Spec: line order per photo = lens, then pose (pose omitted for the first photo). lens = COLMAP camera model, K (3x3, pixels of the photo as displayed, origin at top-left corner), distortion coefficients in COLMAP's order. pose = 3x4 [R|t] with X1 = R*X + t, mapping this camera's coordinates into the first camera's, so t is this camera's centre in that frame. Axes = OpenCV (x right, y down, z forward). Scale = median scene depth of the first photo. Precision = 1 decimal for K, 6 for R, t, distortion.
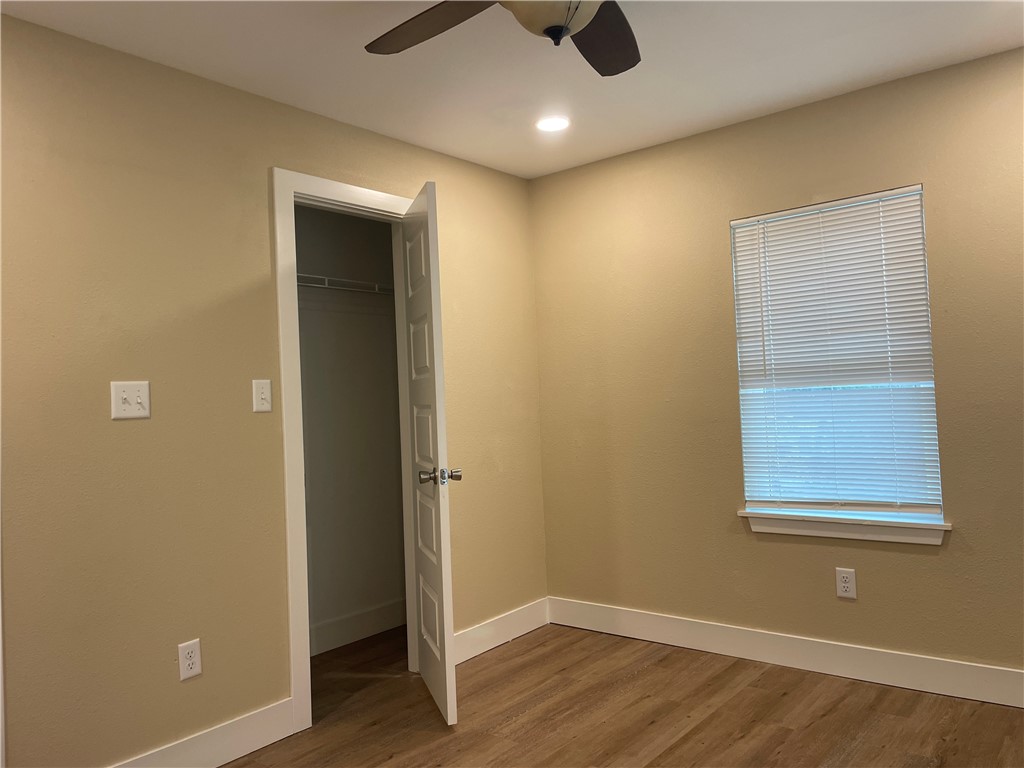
lens RADIAL K [[780.4, 0, 506.6], [0, 780.4, 374.9], [0, 0, 1]] dist [0.068383, -0.070664]
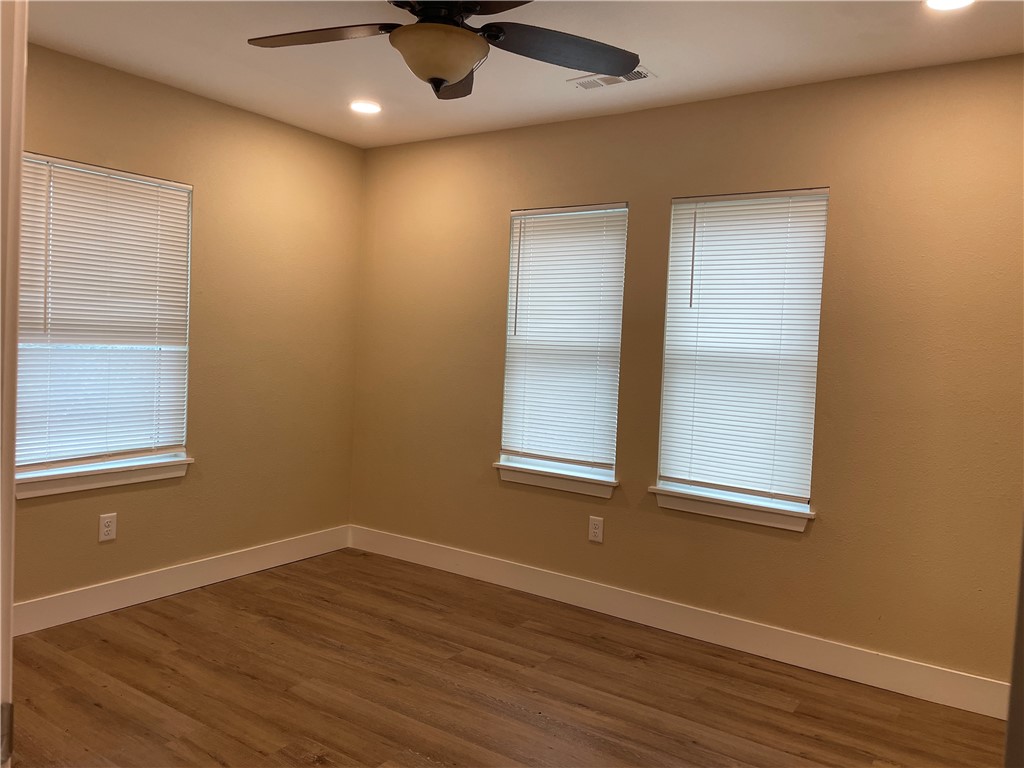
lens RADIAL K [[780.4, 0, 511.2], [0, 780.4, 382.1], [0, 0, 1]] dist [0.068383, -0.070664]
pose [[-0.078348, -0.012079, 0.996853, -0.725887], [-0.069240, 0.997578, 0.006646, 0.019951], [-0.994519, -0.068501, -0.078994, 0.574117]]
